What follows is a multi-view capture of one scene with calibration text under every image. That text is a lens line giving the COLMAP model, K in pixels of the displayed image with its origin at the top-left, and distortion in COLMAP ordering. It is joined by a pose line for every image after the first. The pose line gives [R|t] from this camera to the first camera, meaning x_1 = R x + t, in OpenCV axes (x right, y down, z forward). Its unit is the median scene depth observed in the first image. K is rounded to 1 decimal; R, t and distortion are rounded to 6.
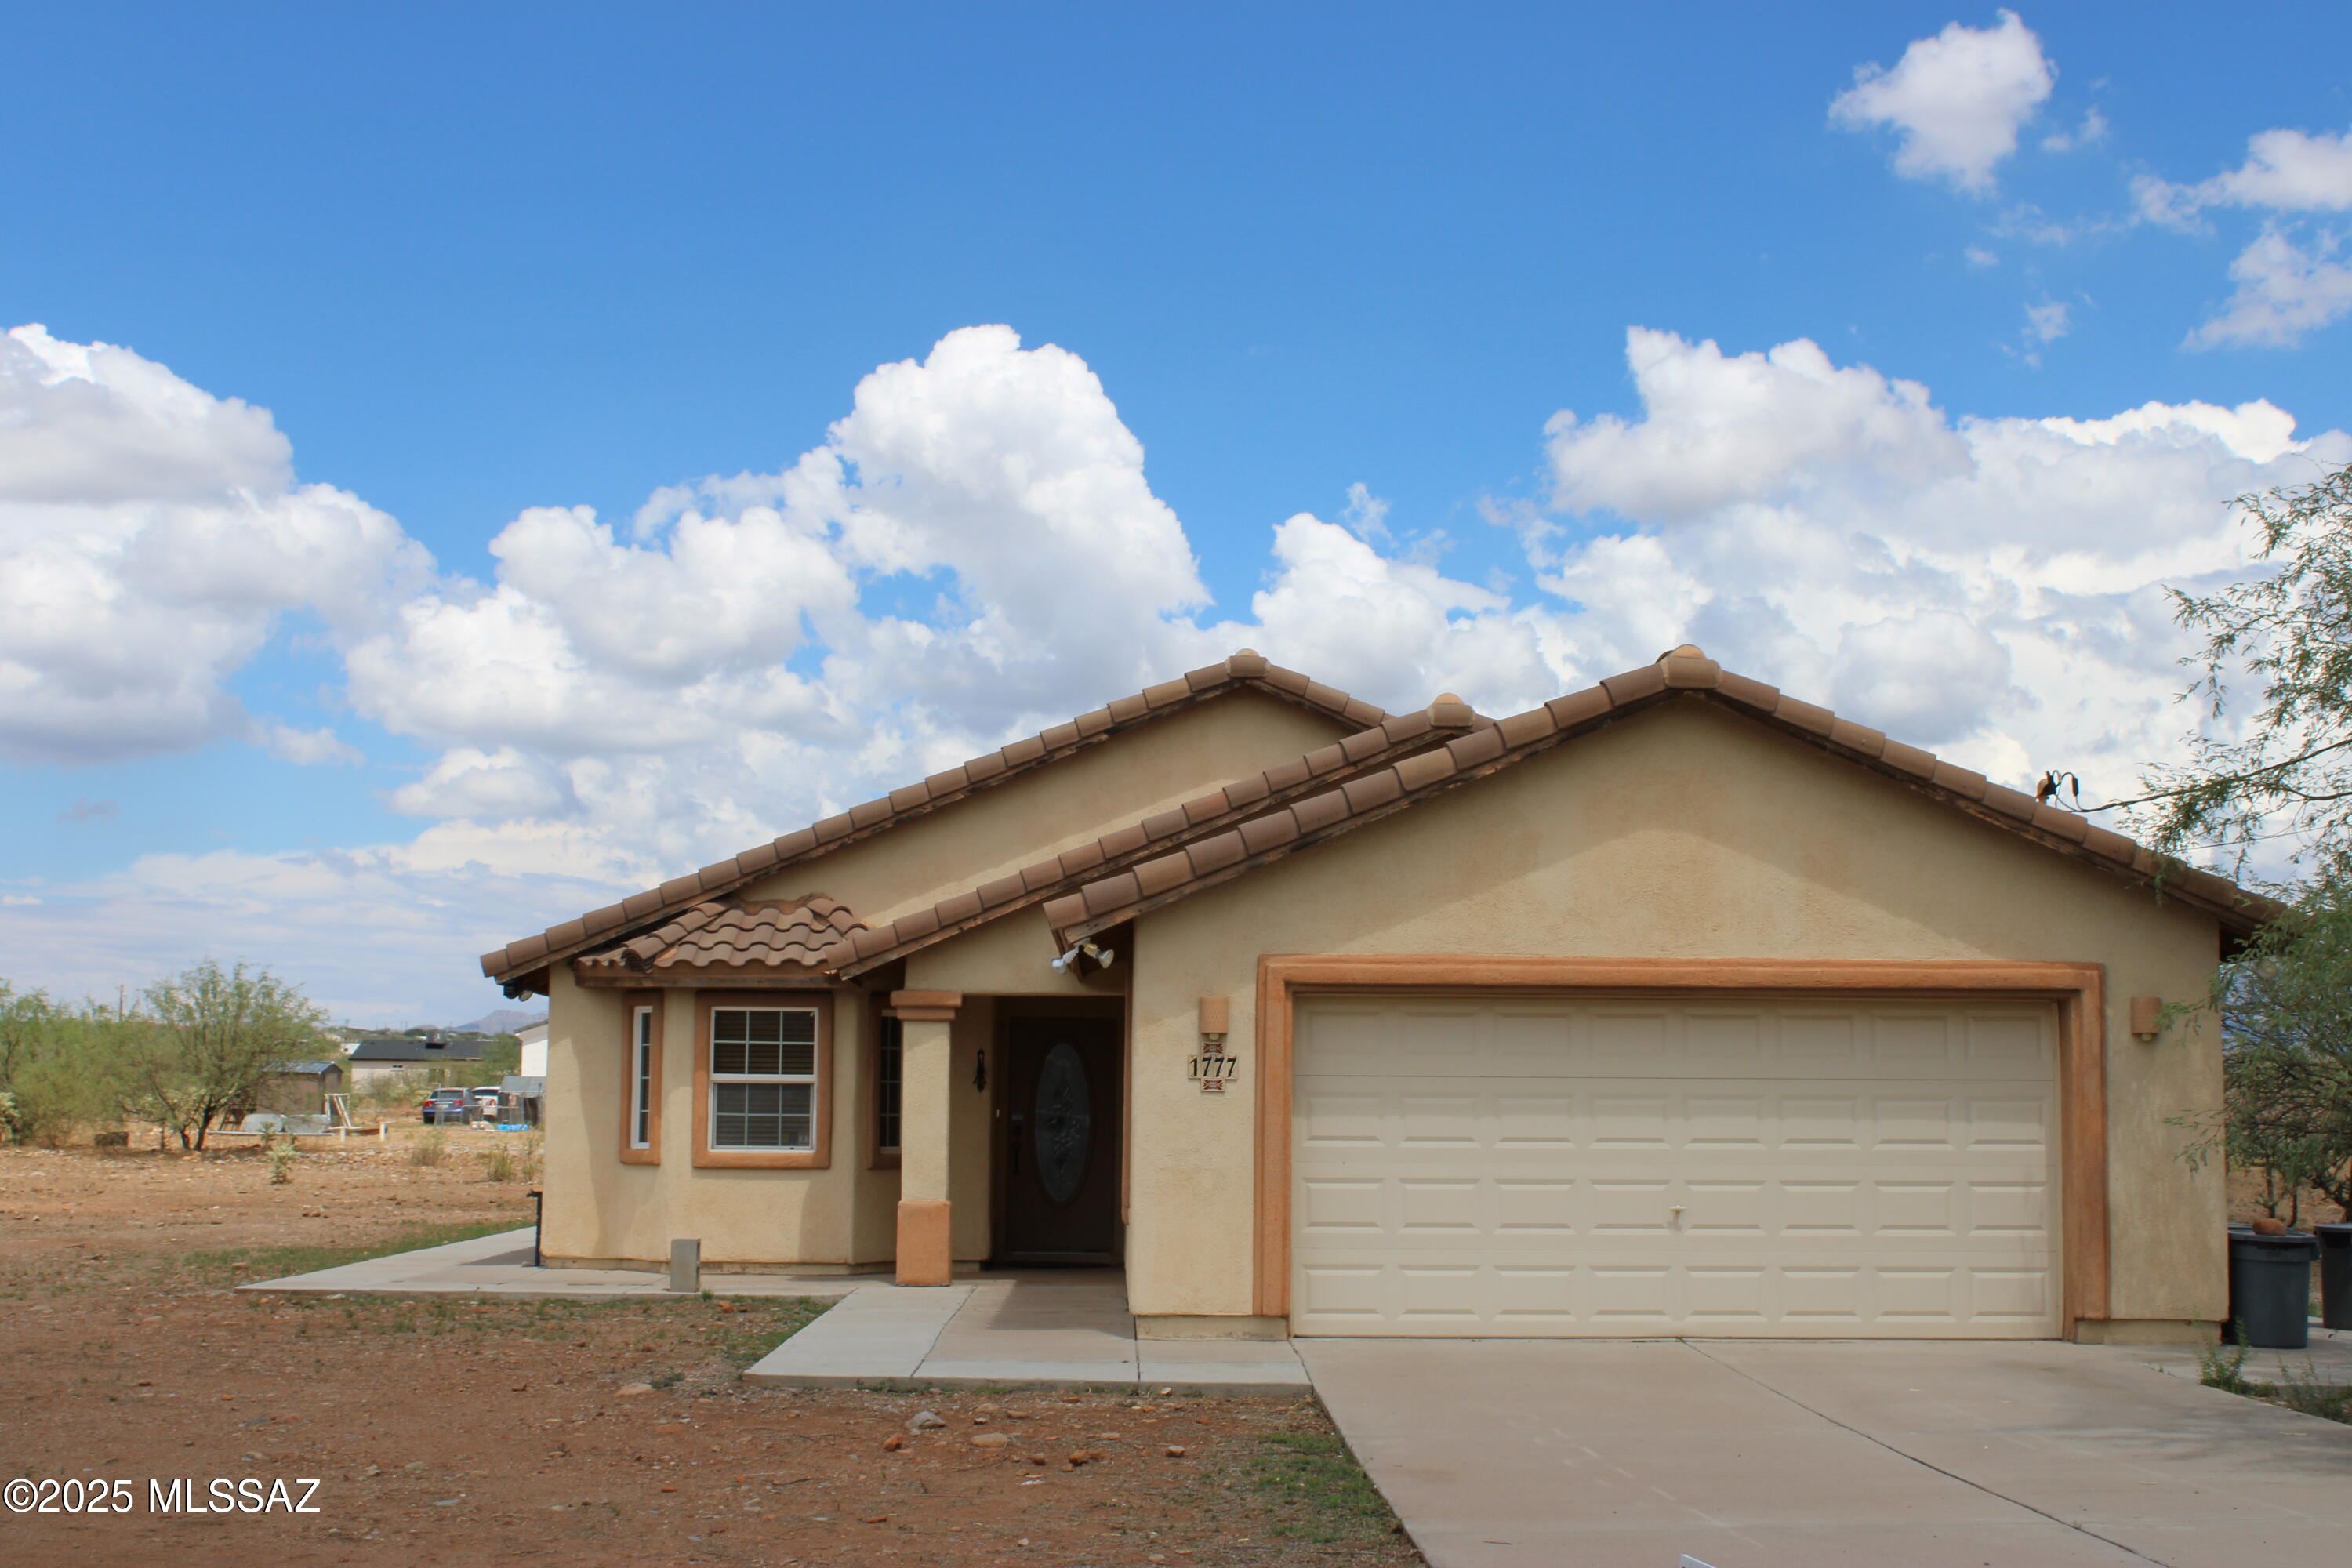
lens RADIAL K [[2948.2, 0, 1176.4], [0, 2948.2, 777.3], [0, 0, 1]] dist [-0.050685, 0.000000]
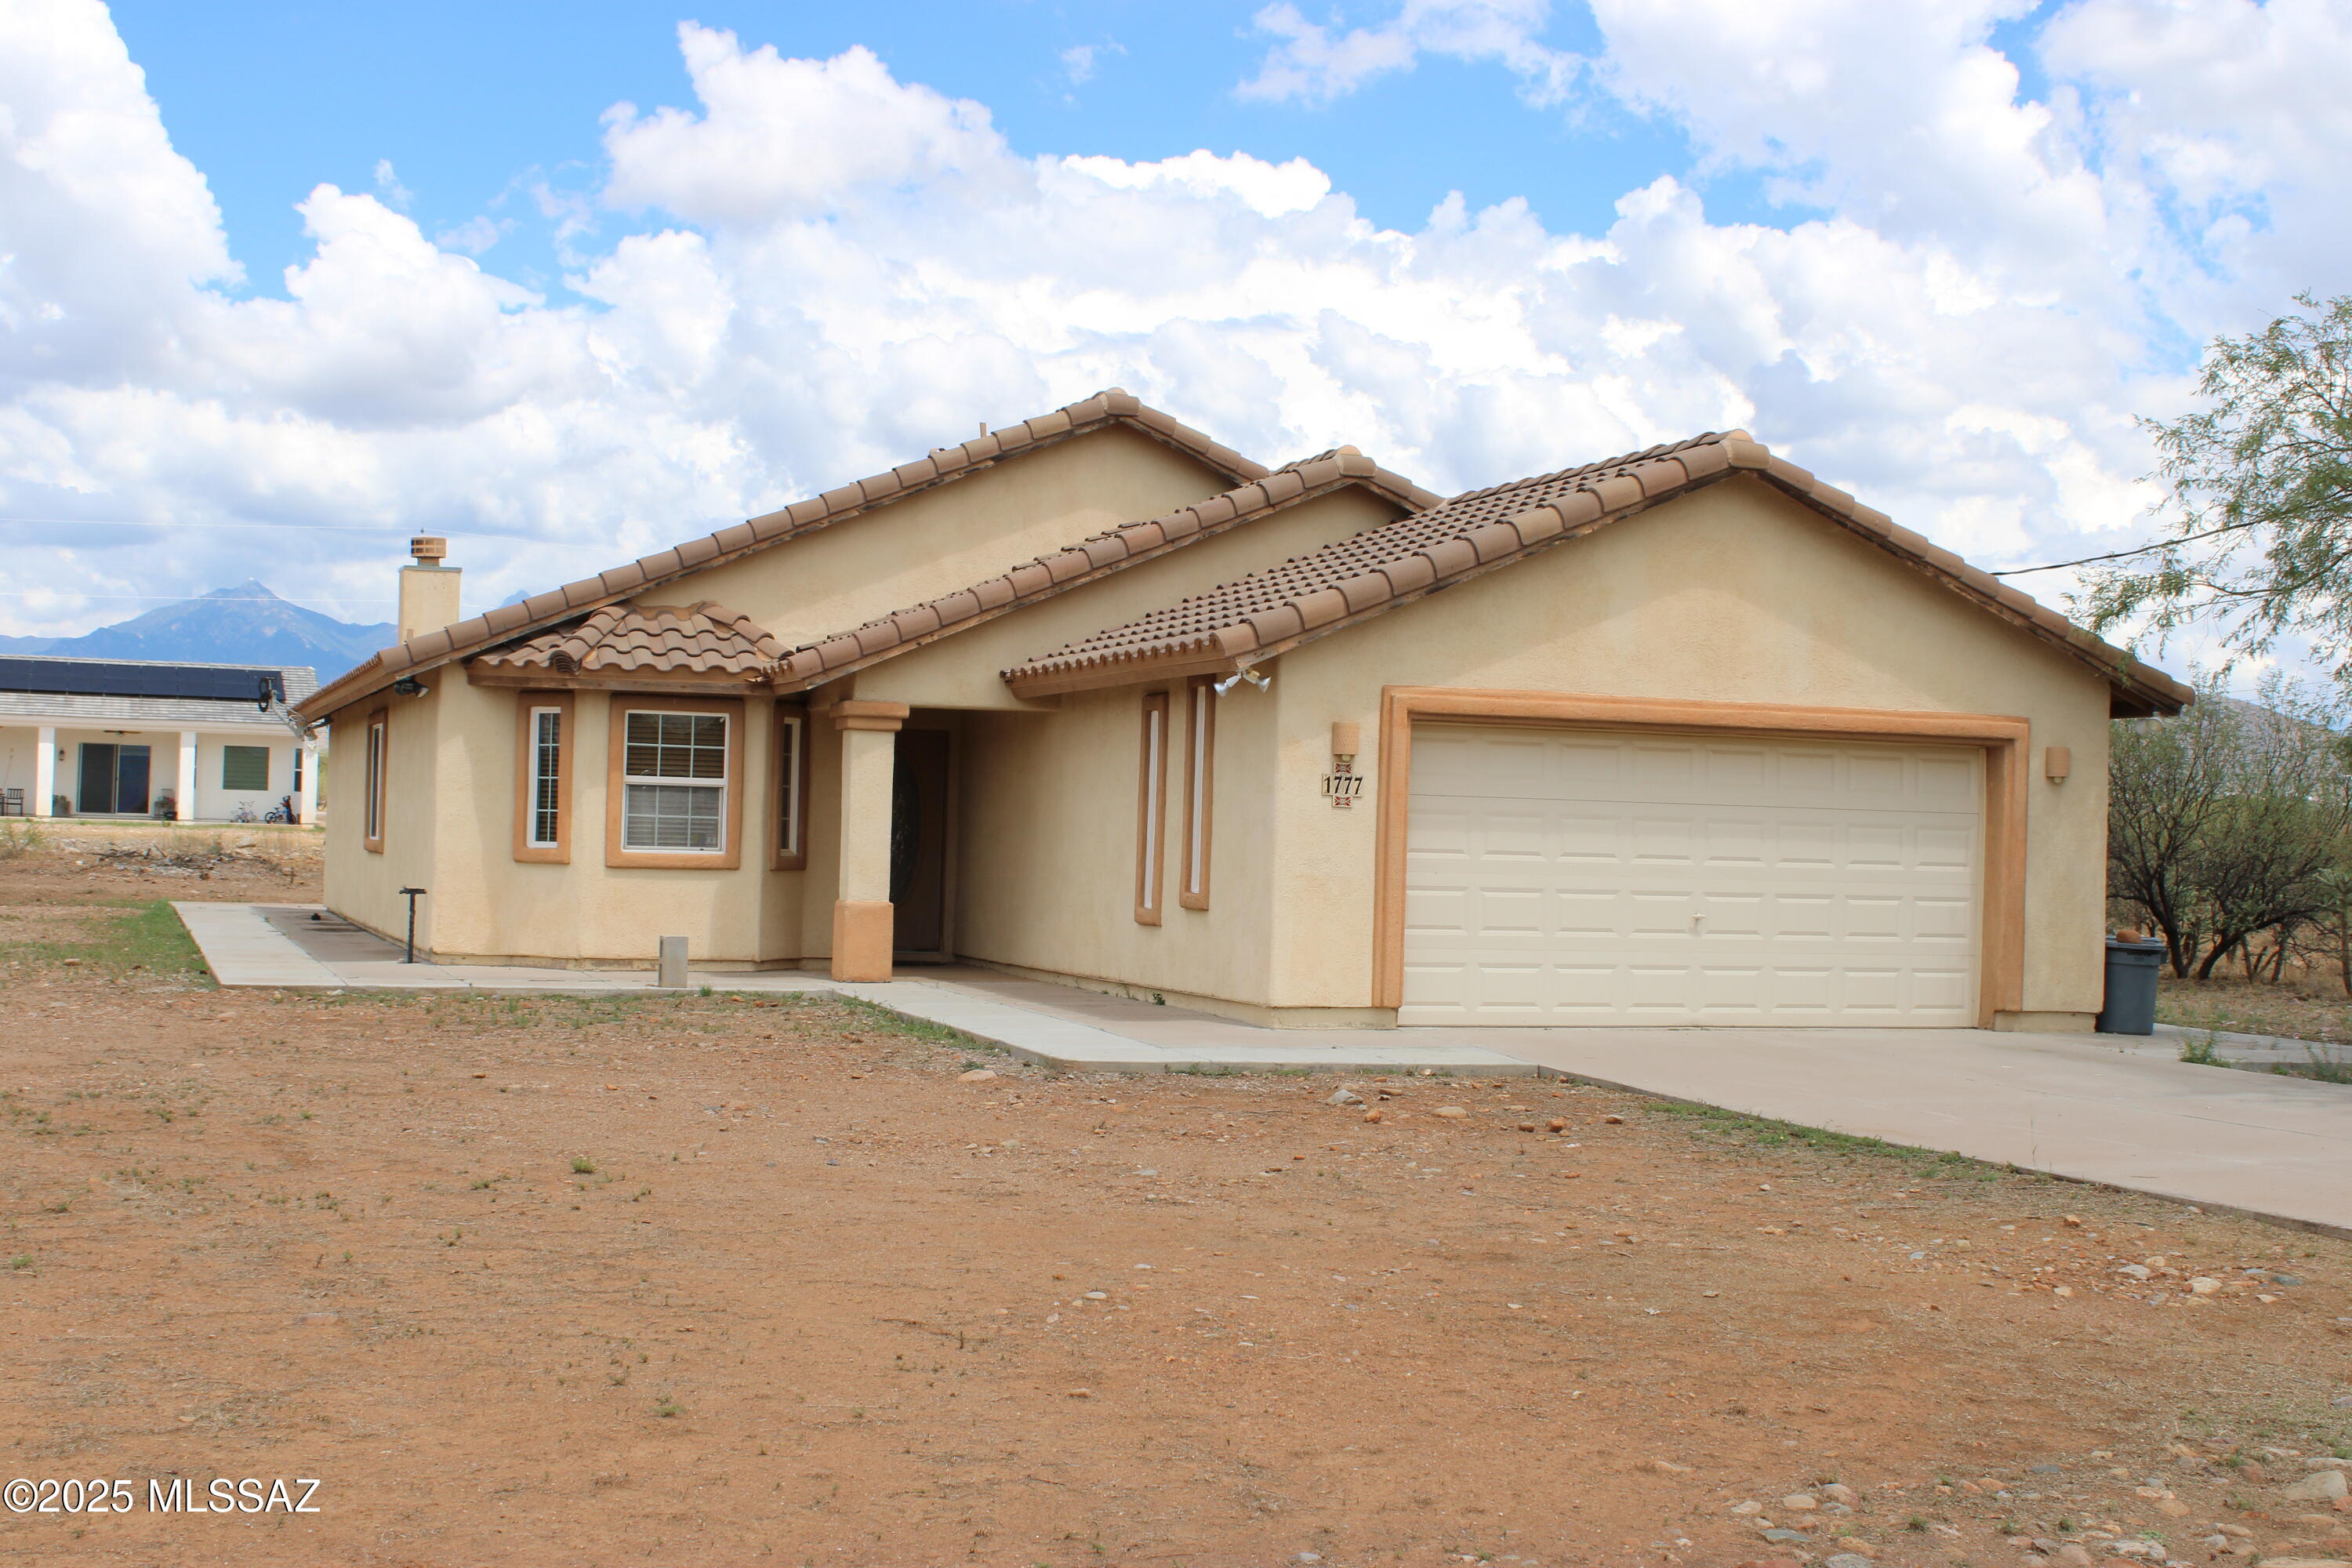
lens RADIAL K [[2948.2, 0, 1182.5], [0, 2948.2, 789.1], [0, 0, 1]] dist [-0.050685, 0.000000]
pose [[0.945221, 0.023133, 0.325611, -0.398863], [-0.056457, 0.994039, 0.093271, -0.000148], [-0.321512, -0.106545, 0.940892, -0.022353]]
